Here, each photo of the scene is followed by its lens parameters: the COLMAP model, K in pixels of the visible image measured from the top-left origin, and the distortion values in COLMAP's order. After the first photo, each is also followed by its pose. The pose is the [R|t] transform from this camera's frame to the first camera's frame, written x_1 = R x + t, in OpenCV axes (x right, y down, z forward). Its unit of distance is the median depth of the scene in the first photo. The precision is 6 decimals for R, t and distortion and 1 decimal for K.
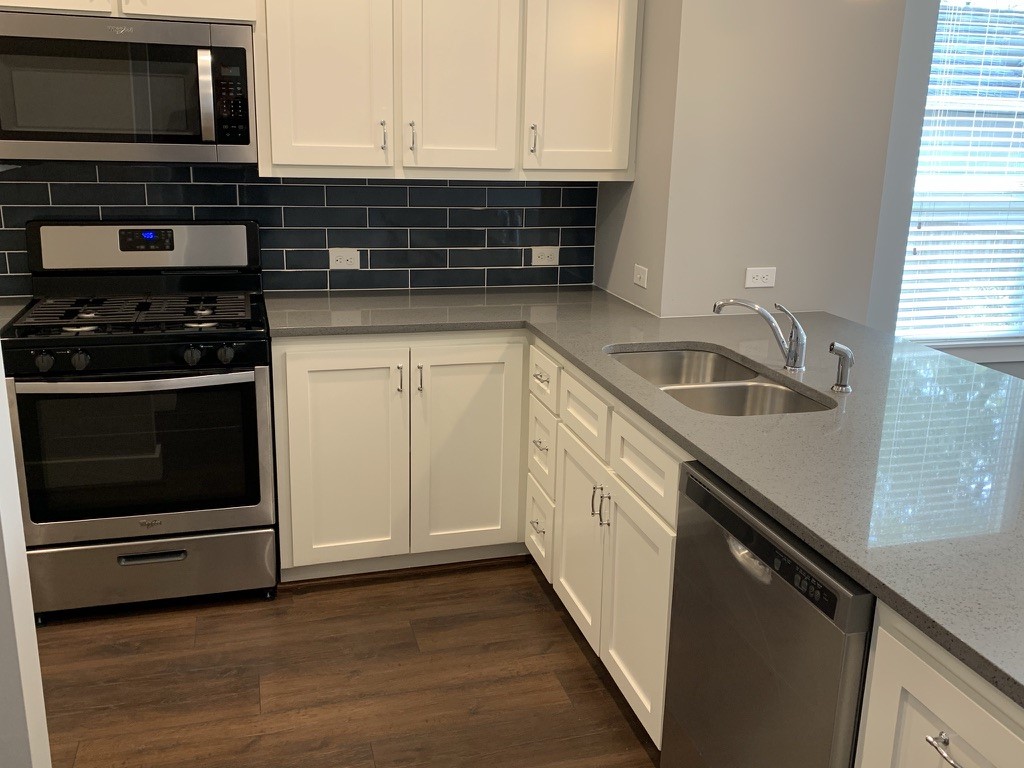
lens RADIAL K [[915.2, 0, 512.0], [0, 915.2, 384.0], [0, 0, 1]] dist [0.228258, -0.669744]
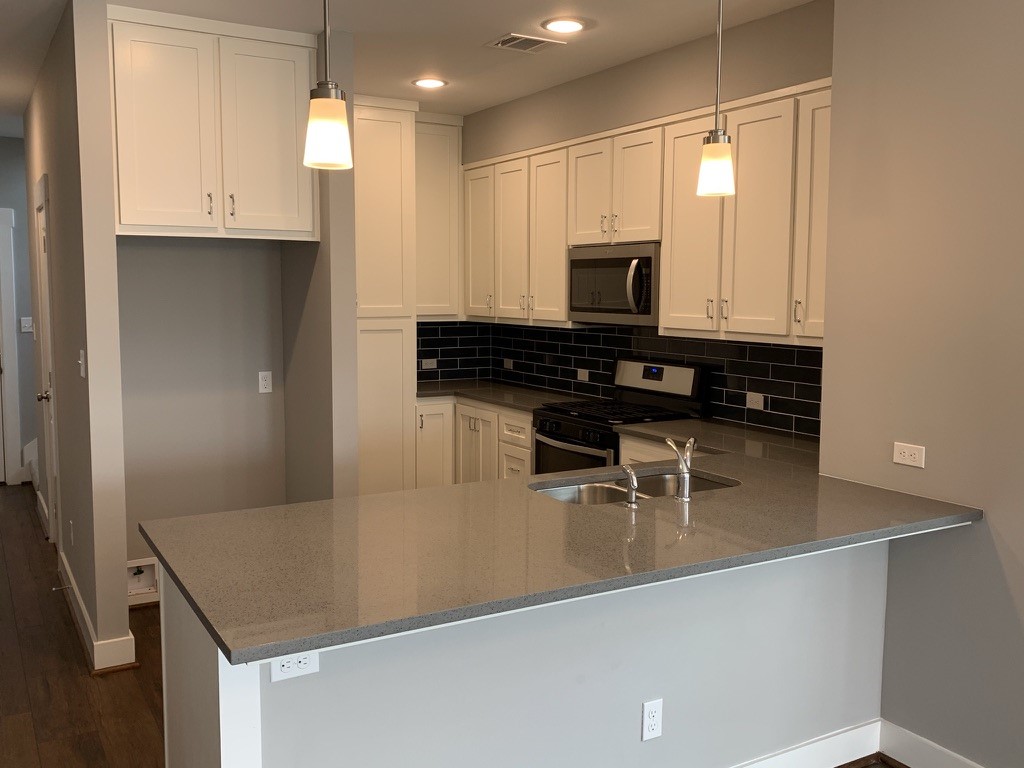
lens RADIAL K [[915.2, 0, 512.0], [0, 915.2, 384.0], [0, 0, 1]] dist [0.228258, -0.669744]
pose [[0.254503, 0.075444, -0.964125, 1.119743], [-0.281451, 0.959575, 0.000792, -0.068488], [0.925210, 0.271153, 0.265449, 0.352939]]
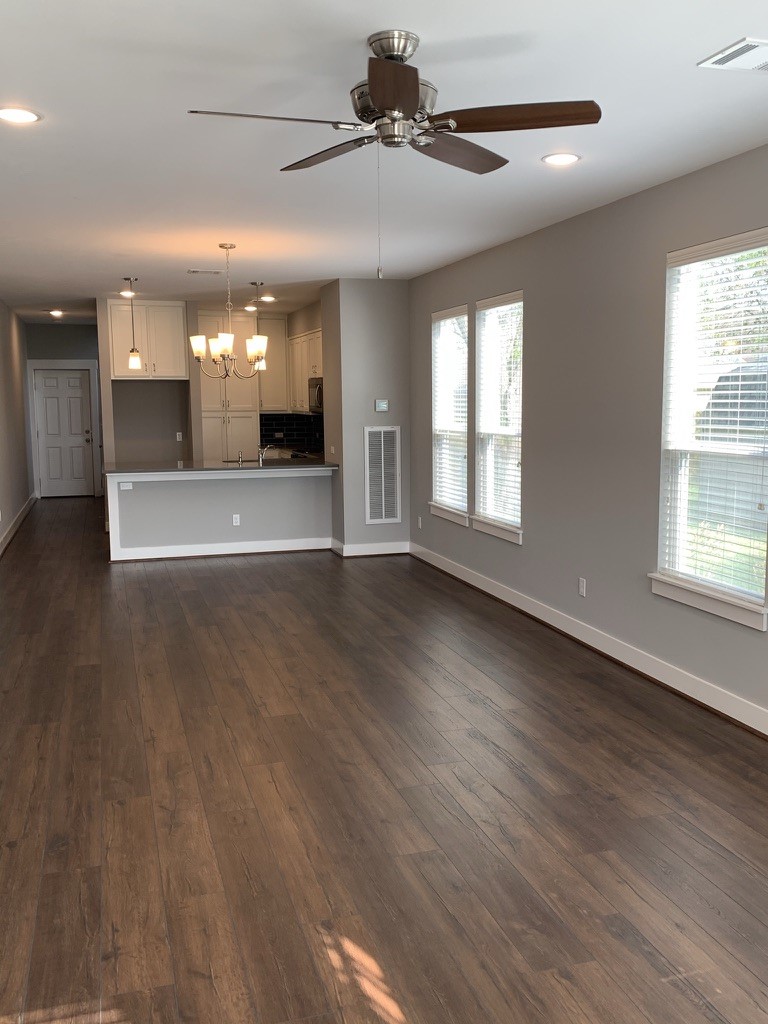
lens RADIAL K [[915.2, 0, 384.0], [0, 915.2, 512.0], [0, 0, 1]] dist [0.228258, -0.669744]
pose [[0.016627, 0.095908, -0.995251, 2.573061], [-0.284045, 0.954831, 0.087268, -0.173265], [0.958667, 0.281245, 0.043118, 0.848566]]
